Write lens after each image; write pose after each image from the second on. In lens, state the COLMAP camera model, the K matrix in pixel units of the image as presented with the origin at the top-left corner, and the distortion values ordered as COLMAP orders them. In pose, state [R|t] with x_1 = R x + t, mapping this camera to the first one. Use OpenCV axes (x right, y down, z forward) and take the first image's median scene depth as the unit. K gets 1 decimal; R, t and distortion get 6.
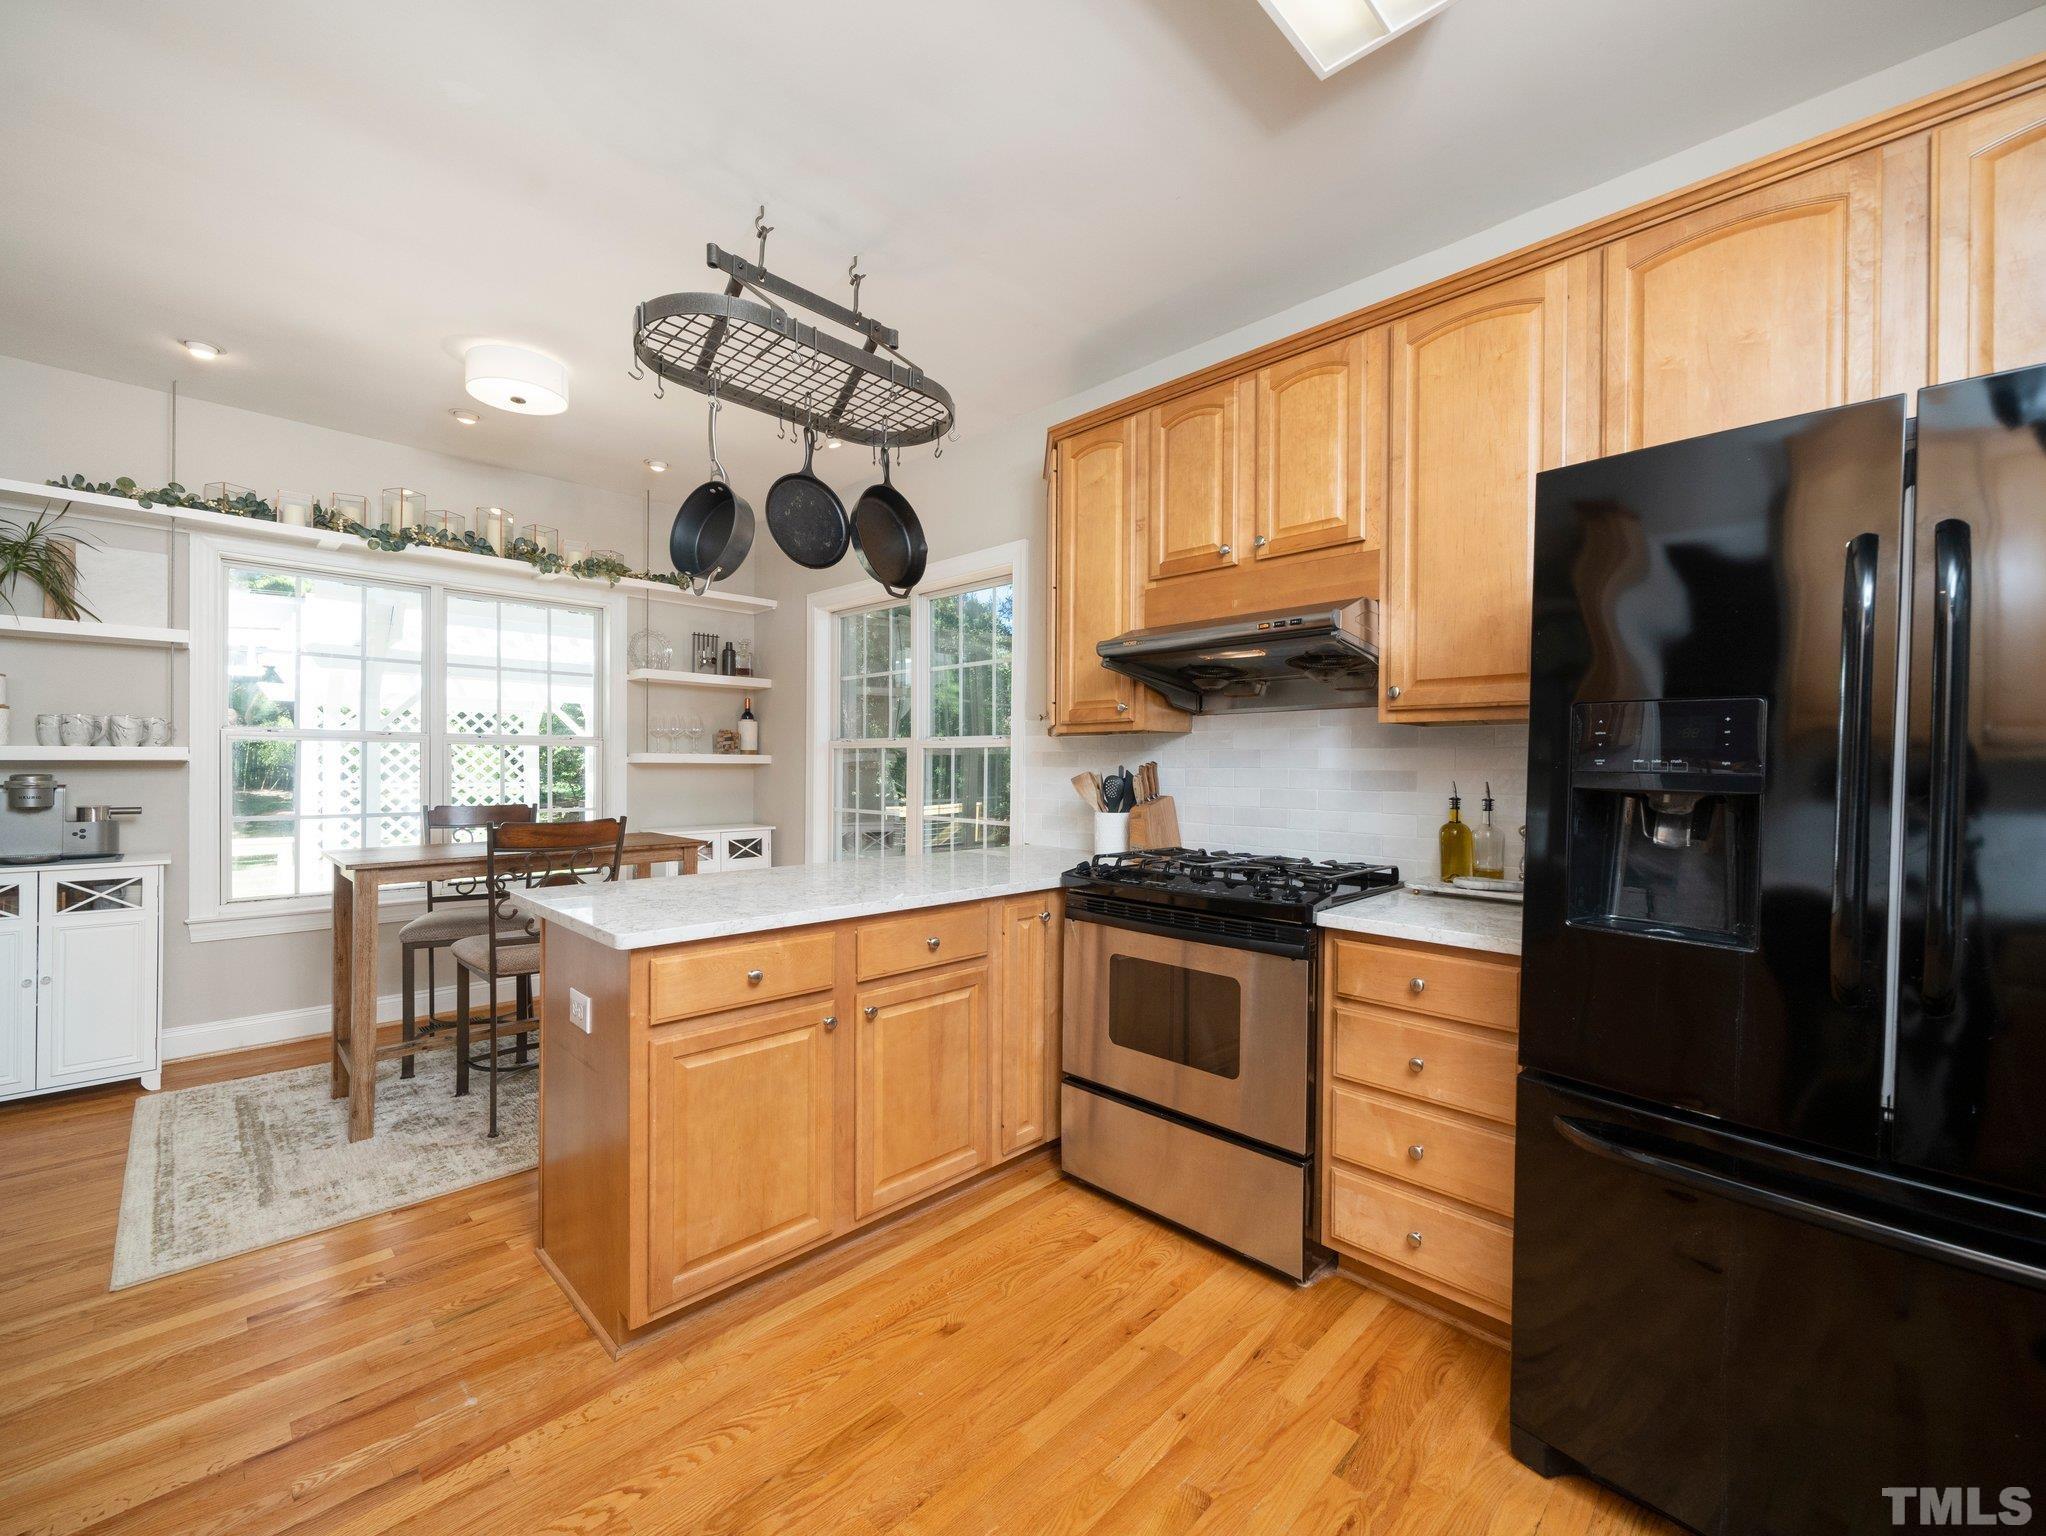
lens RADIAL K [[855.5, 0, 1023.0], [0, 855.5, 768.0], [0, 0, 1]] dist [-0.000480, 0.000300]
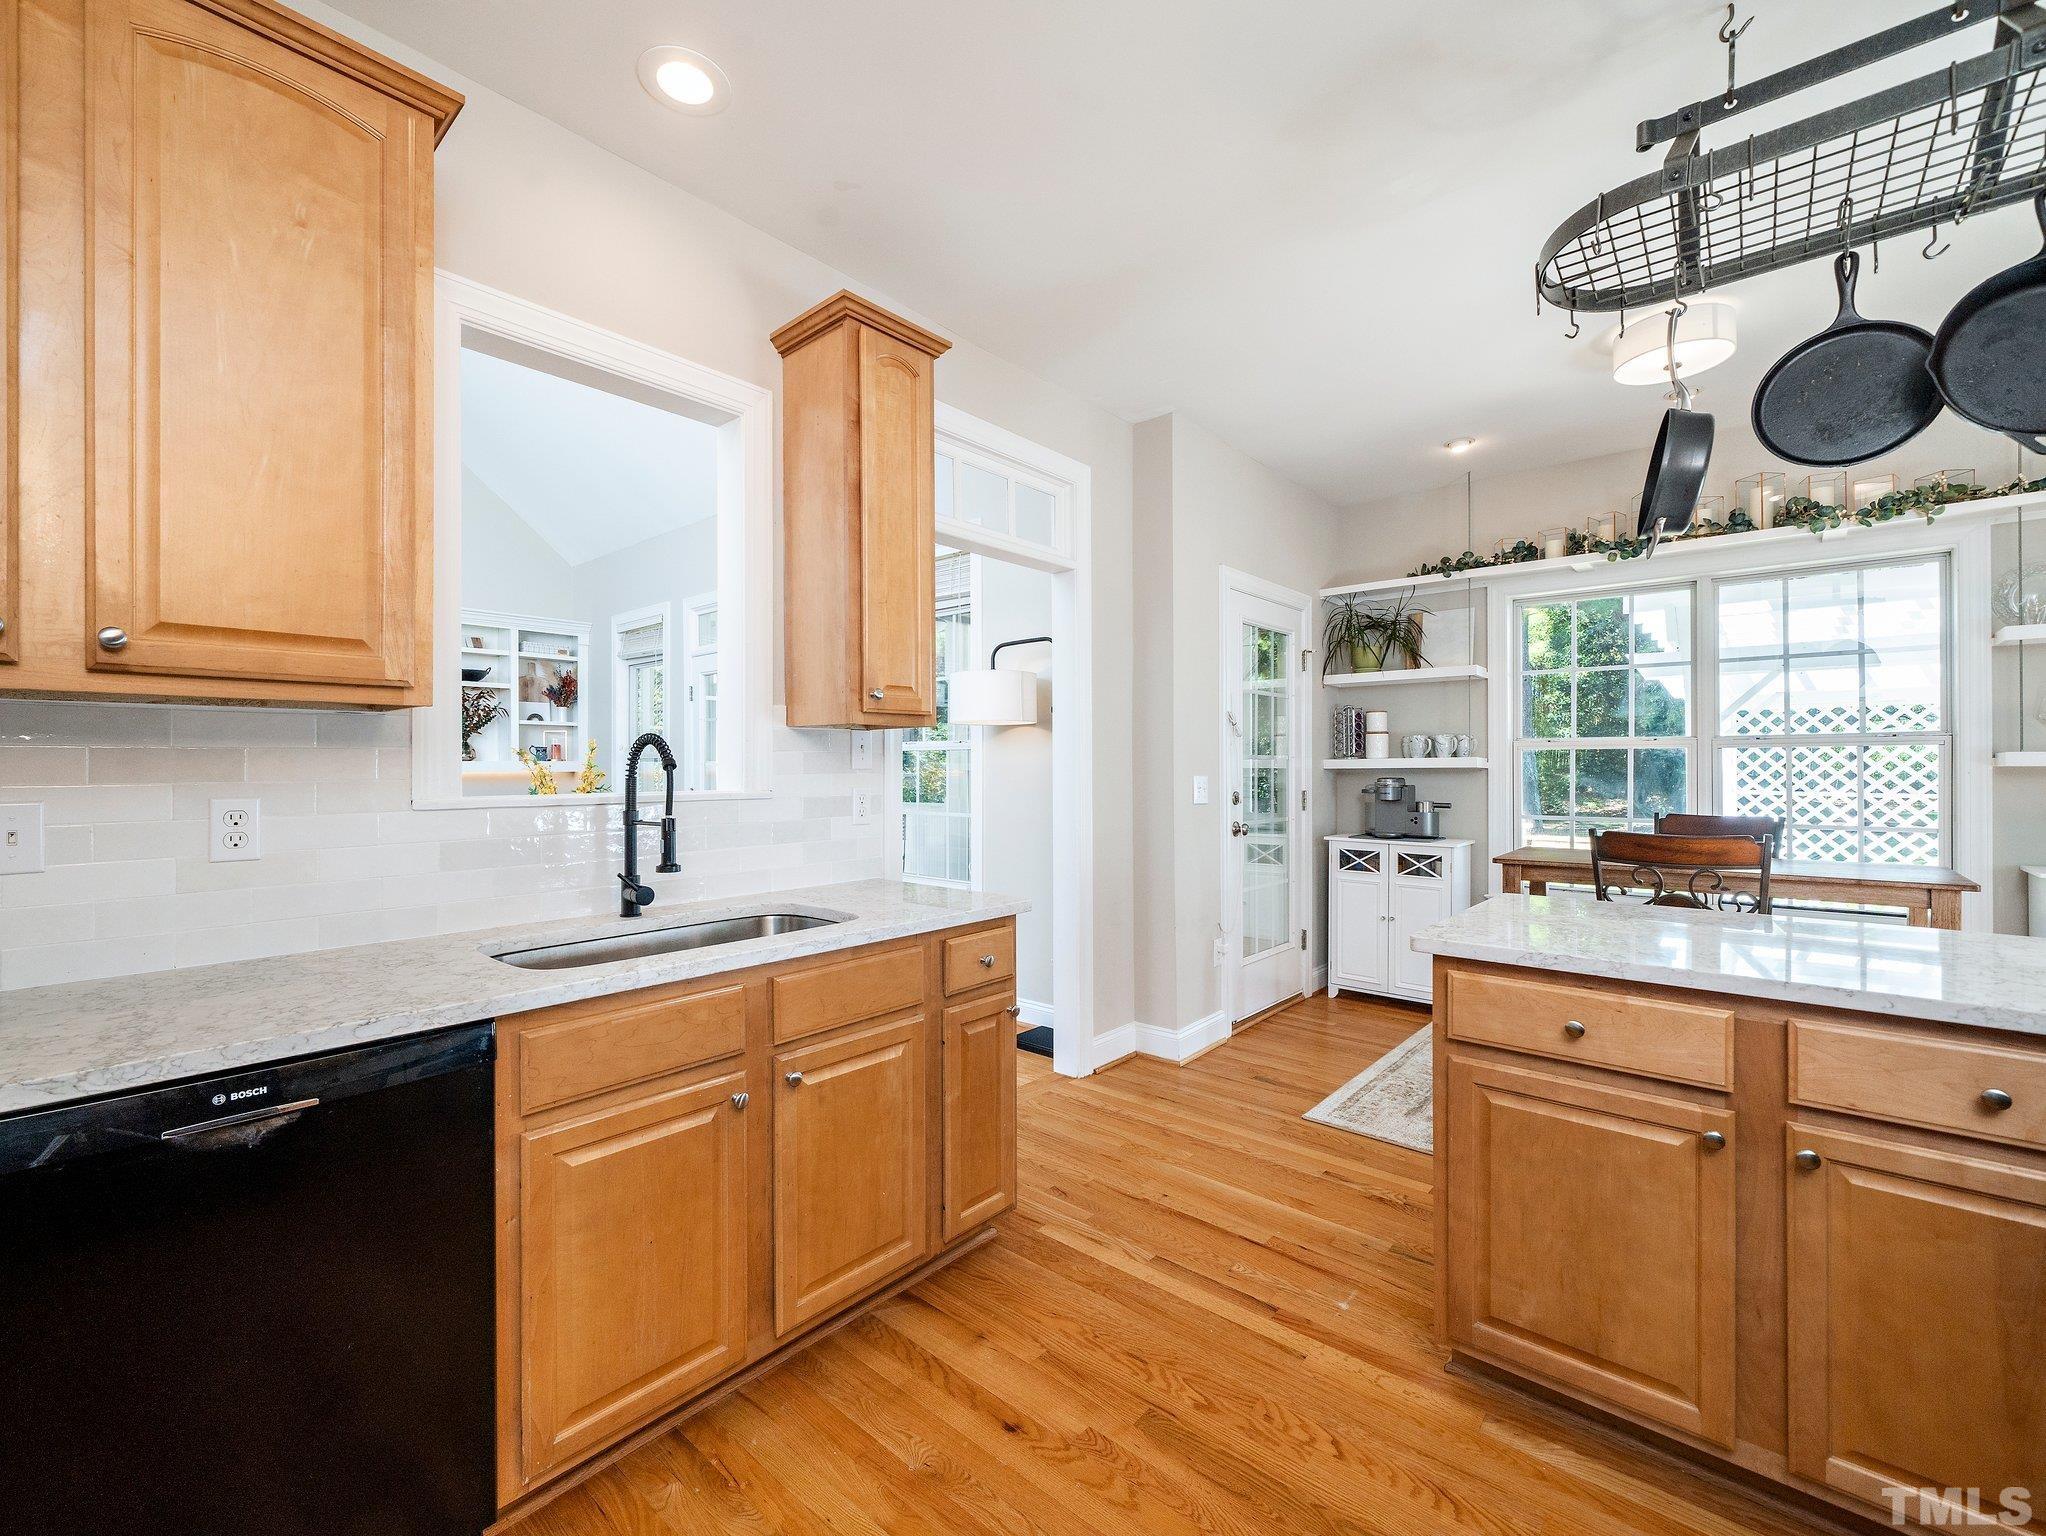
lens RADIAL K [[896.7, 0, 1023.0], [0, 896.7, 768.0], [0, 0, 1]] dist [0.000423, -0.000018]
pose [[0.048348, -0.006686, -0.998808, 0.327795], [-0.001163, 0.999977, -0.006750, 0.001401], [0.998830, 0.001488, 0.048339, 0.276762]]
